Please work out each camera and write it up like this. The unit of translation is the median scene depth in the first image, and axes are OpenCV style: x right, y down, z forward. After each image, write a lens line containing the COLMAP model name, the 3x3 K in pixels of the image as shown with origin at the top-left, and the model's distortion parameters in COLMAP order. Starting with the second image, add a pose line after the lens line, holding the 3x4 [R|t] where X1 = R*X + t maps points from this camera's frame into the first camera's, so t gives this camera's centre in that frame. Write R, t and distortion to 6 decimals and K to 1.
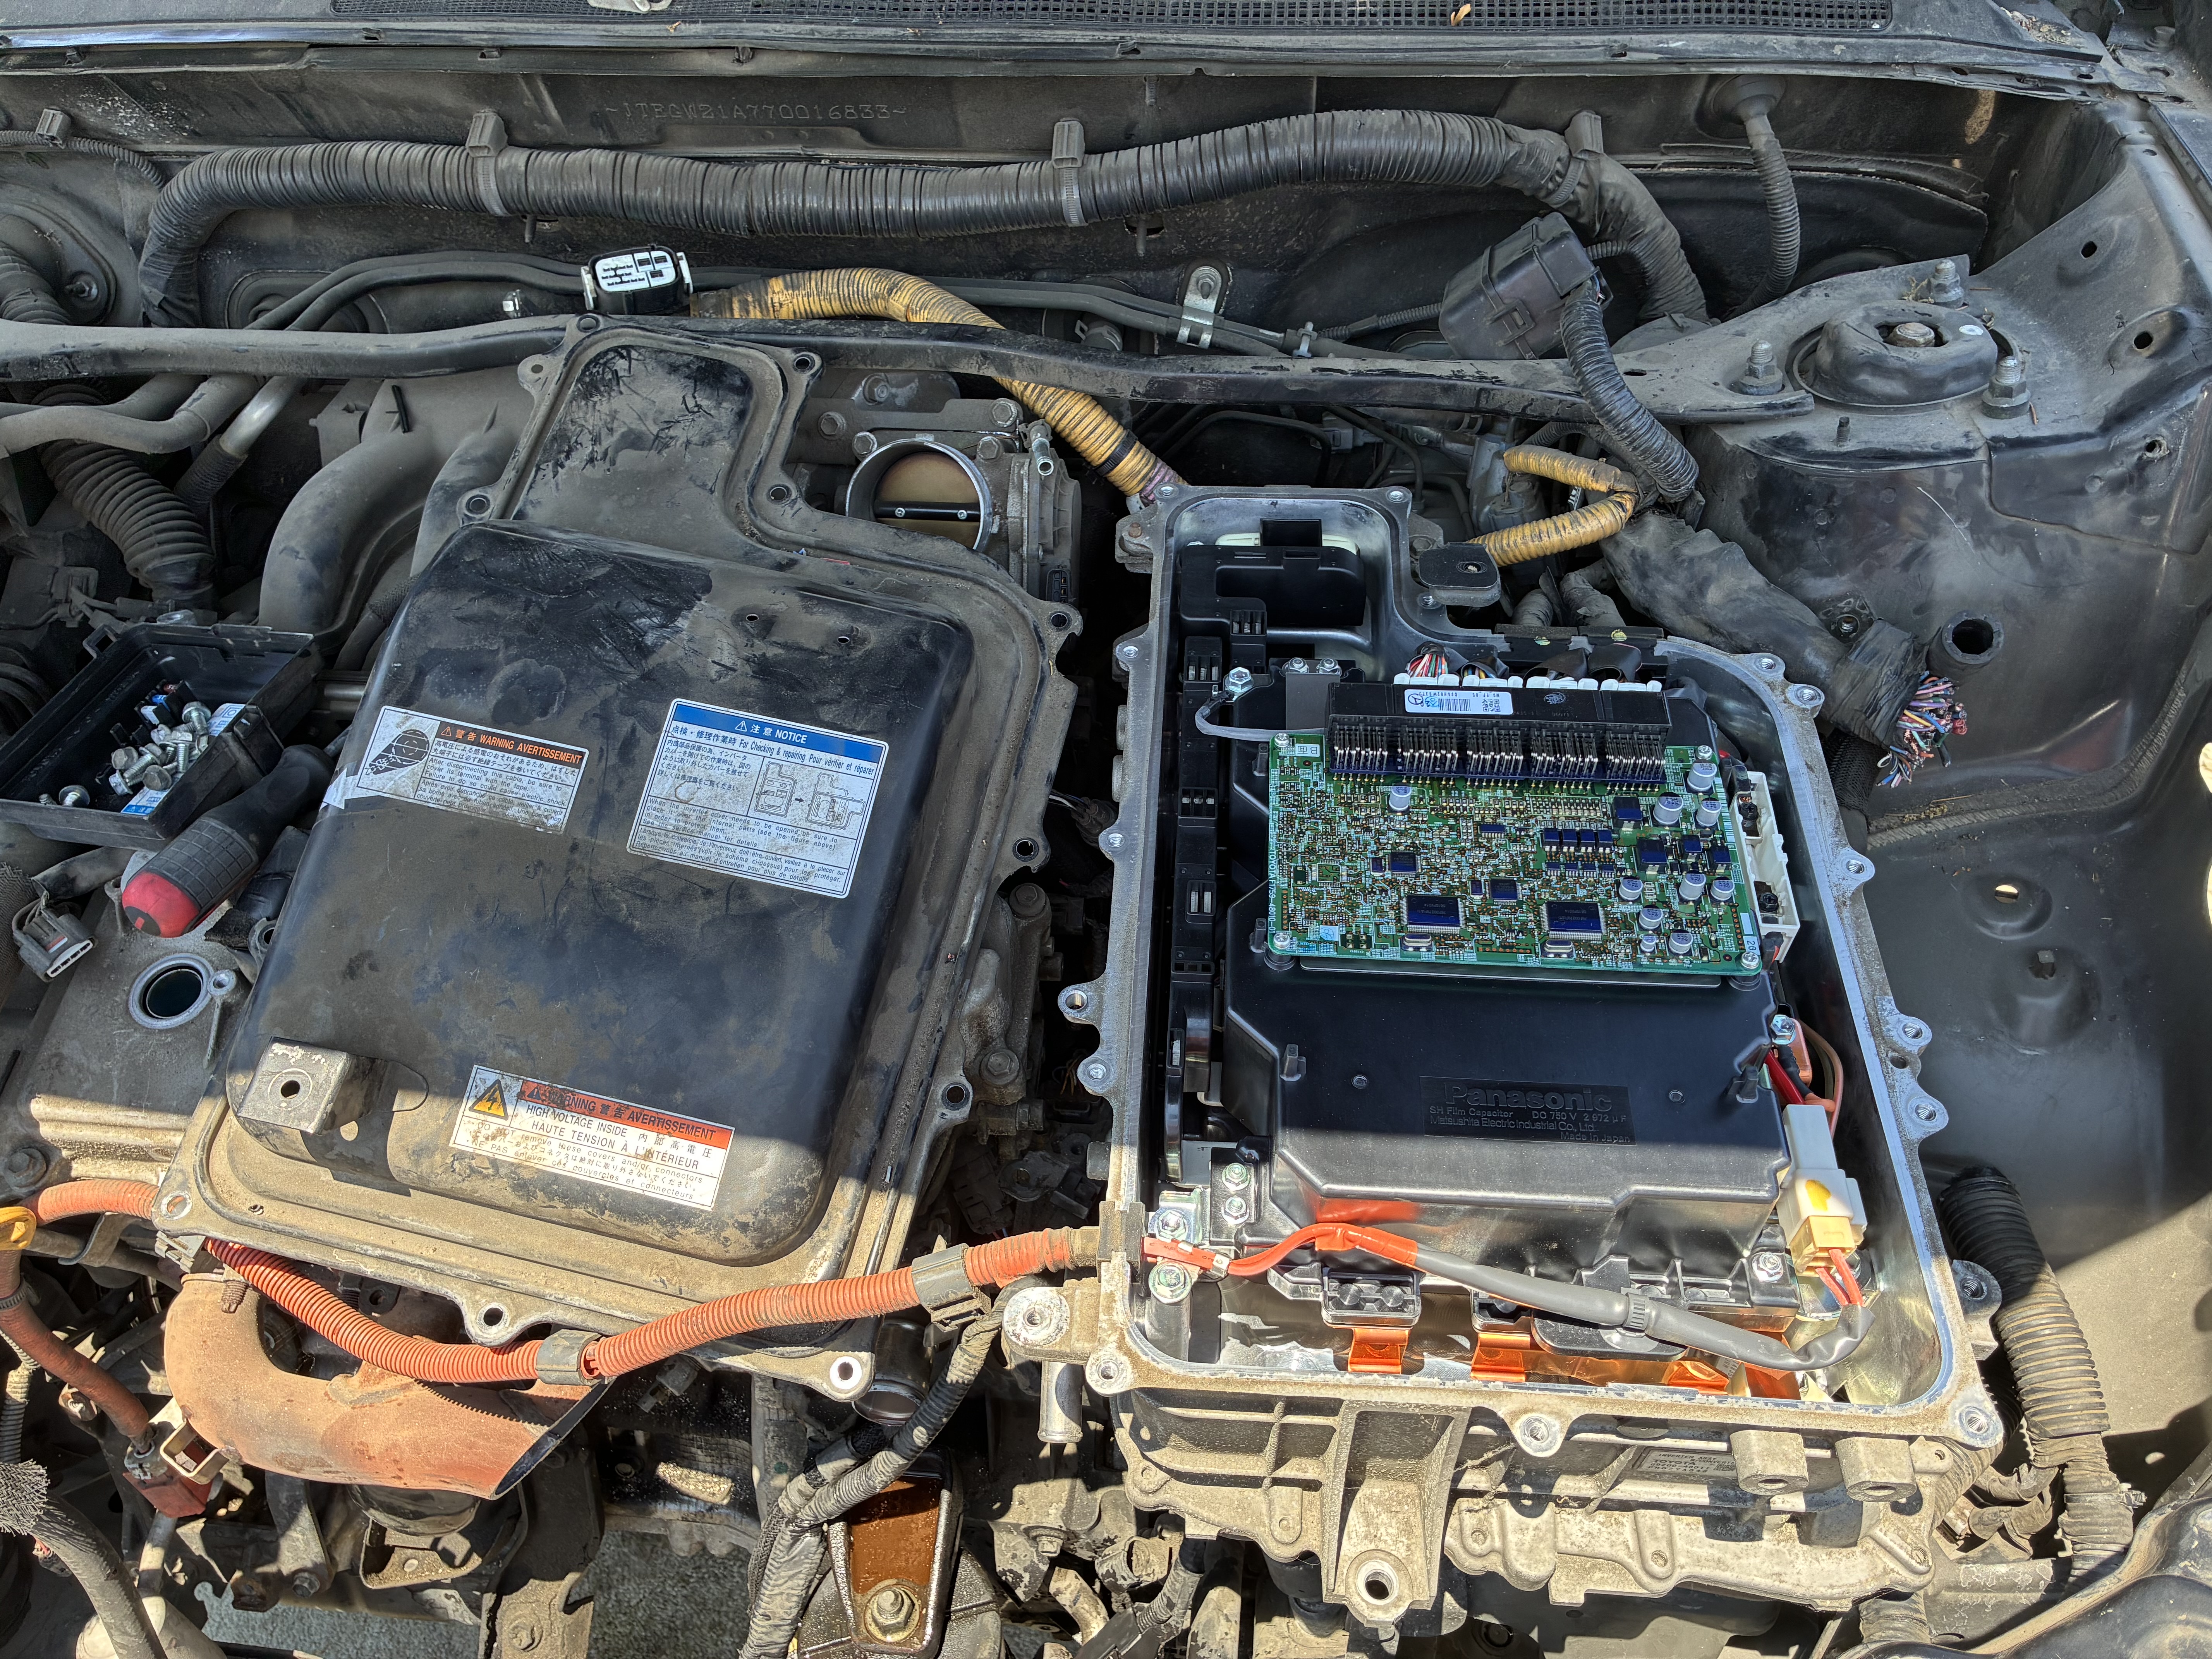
lens RADIAL K [[1724.9, 0, 1080.0], [0, 1724.9, 849.9], [0, 0, 1]] dist [0.011883, 0.001835]
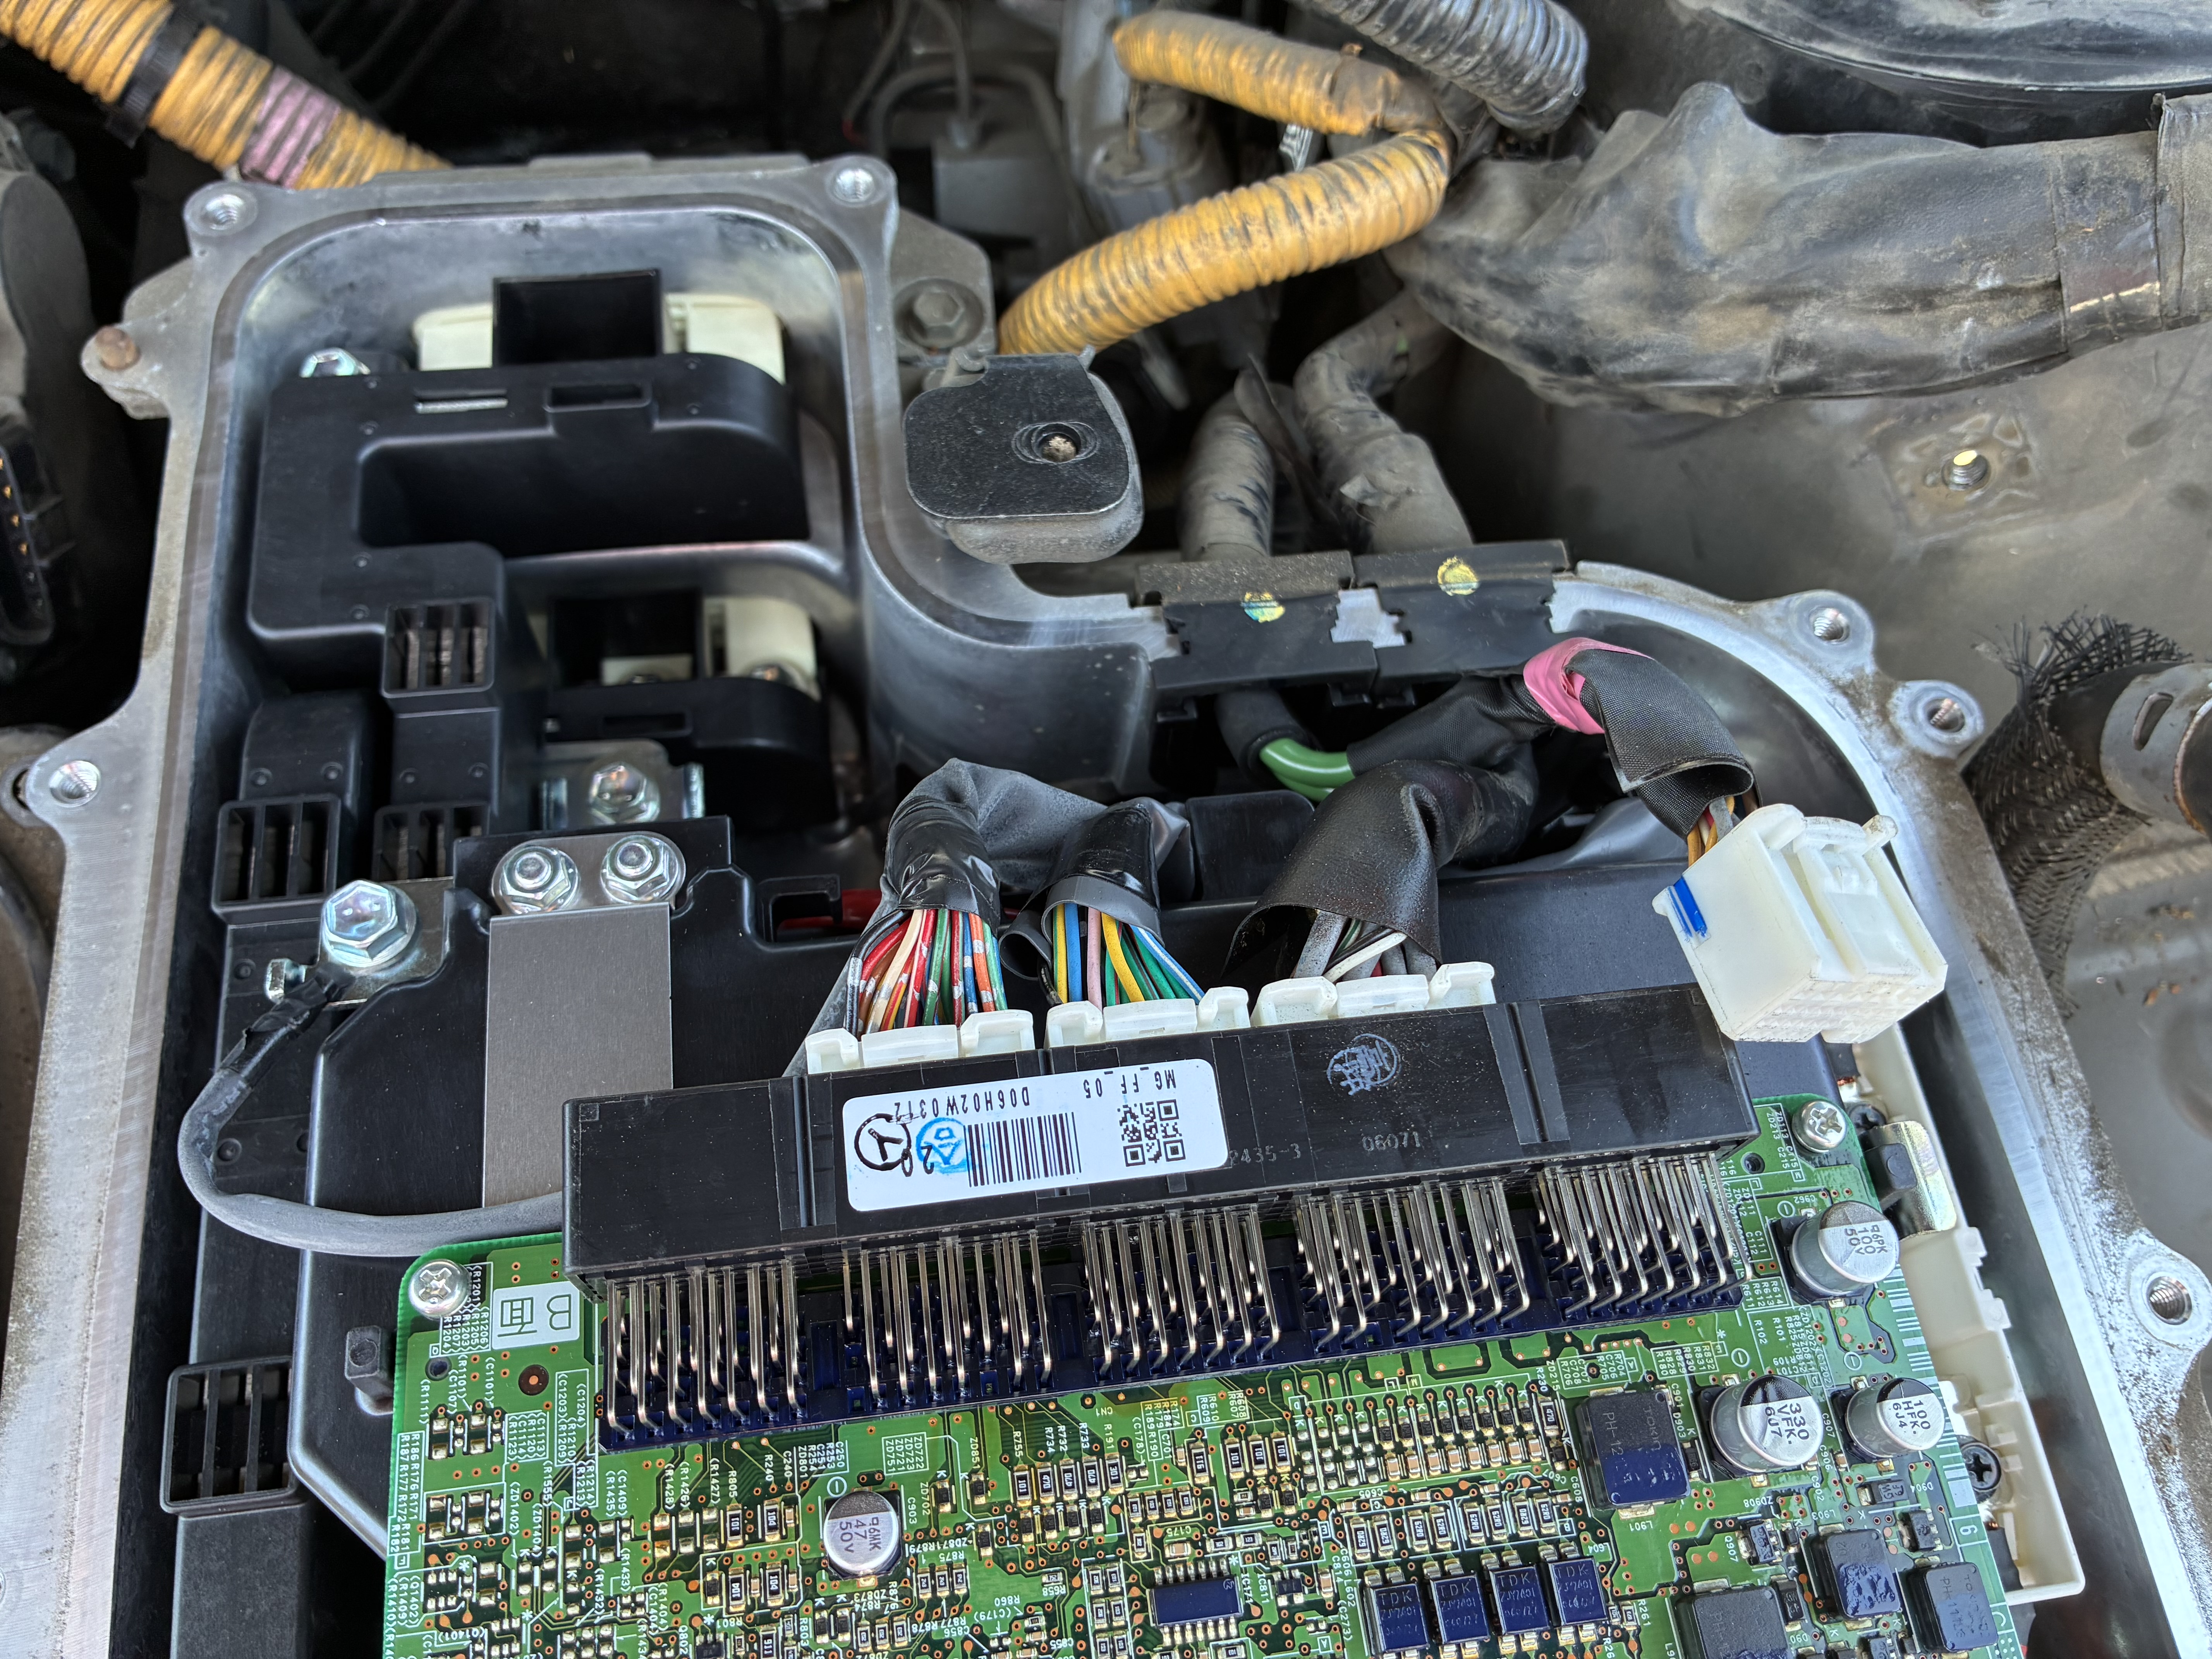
lens RADIAL K [[1709.9, 0, 1102.9], [0, 1709.9, 869.5], [0, 0, 1]] dist [0.013828, -0.009193]
pose [[0.974403, -0.145882, 0.171048, 0.186292], [0.094794, 0.956532, 0.275791, -0.197985], [-0.203845, -0.252517, 0.945876, 0.738516]]
